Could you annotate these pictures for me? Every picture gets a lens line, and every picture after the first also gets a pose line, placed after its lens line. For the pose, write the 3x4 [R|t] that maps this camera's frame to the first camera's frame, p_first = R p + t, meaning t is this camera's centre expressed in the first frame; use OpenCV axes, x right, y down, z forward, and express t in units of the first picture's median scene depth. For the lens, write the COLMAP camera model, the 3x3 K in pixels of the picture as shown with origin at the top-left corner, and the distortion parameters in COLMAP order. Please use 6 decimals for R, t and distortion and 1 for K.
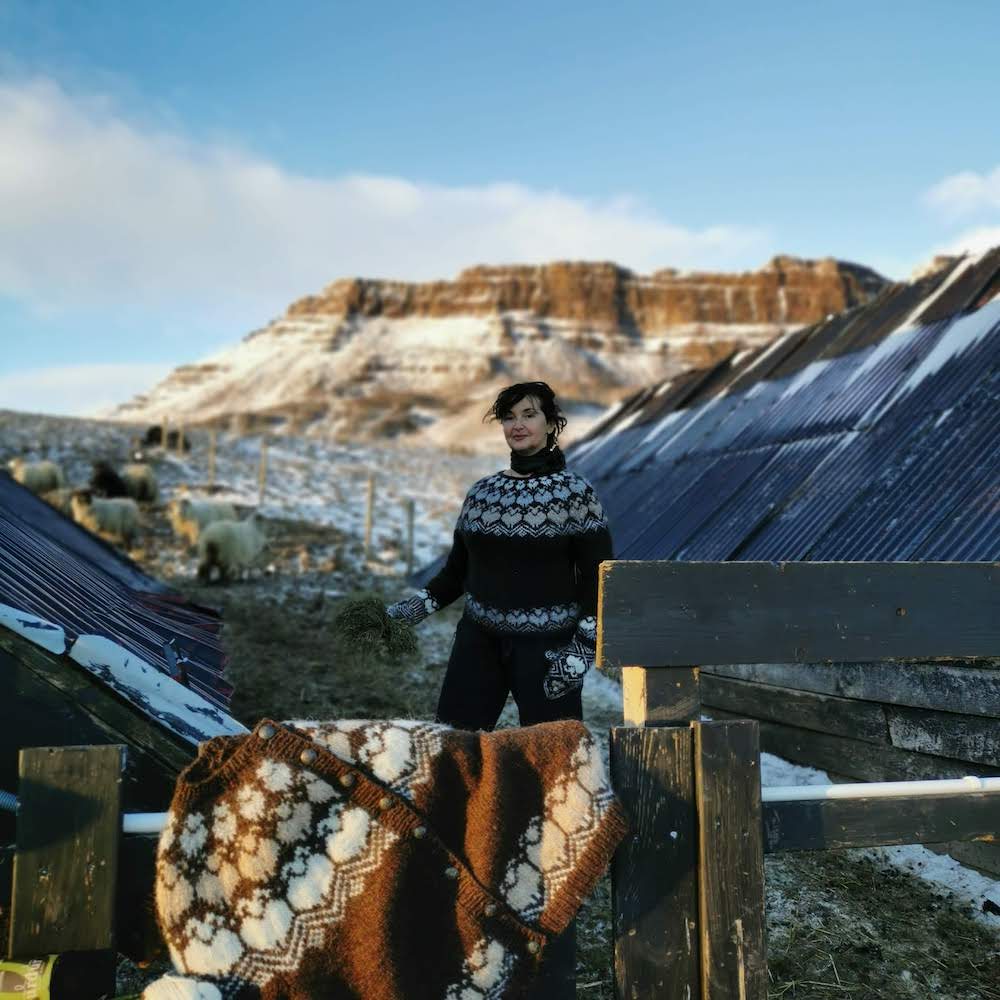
lens RADIAL K [[1019.3, 0, 502.7], [0, 1019.3, 500.1], [0, 0, 1]] dist [0.046526, 0.000000]
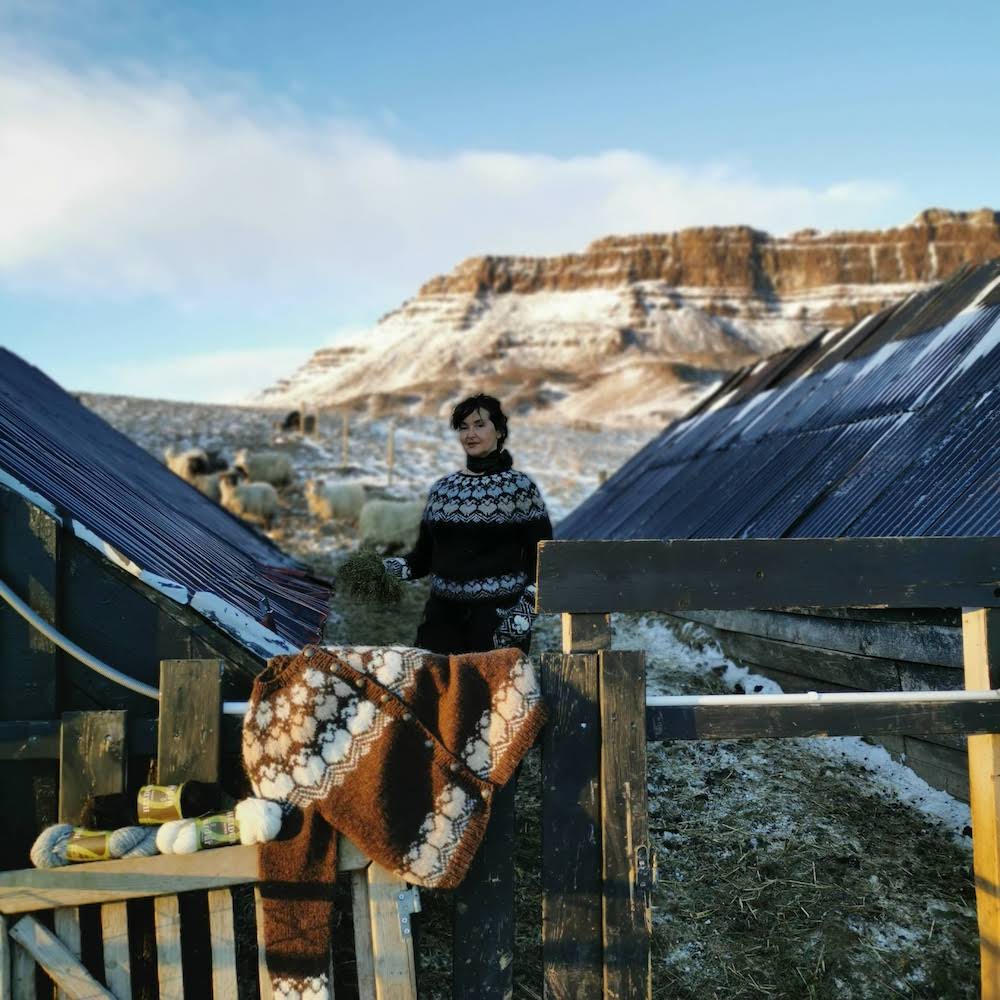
lens RADIAL K [[1019.3, 0, 498.9], [0, 1019.3, 501.3], [0, 0, 1]] dist [0.046526, 0.000000]
pose [[0.990912, -0.015273, -0.133640, 0.104272], [0.018723, 0.999522, 0.024595, -0.014003], [0.133201, -0.026873, 0.990725, -0.193989]]
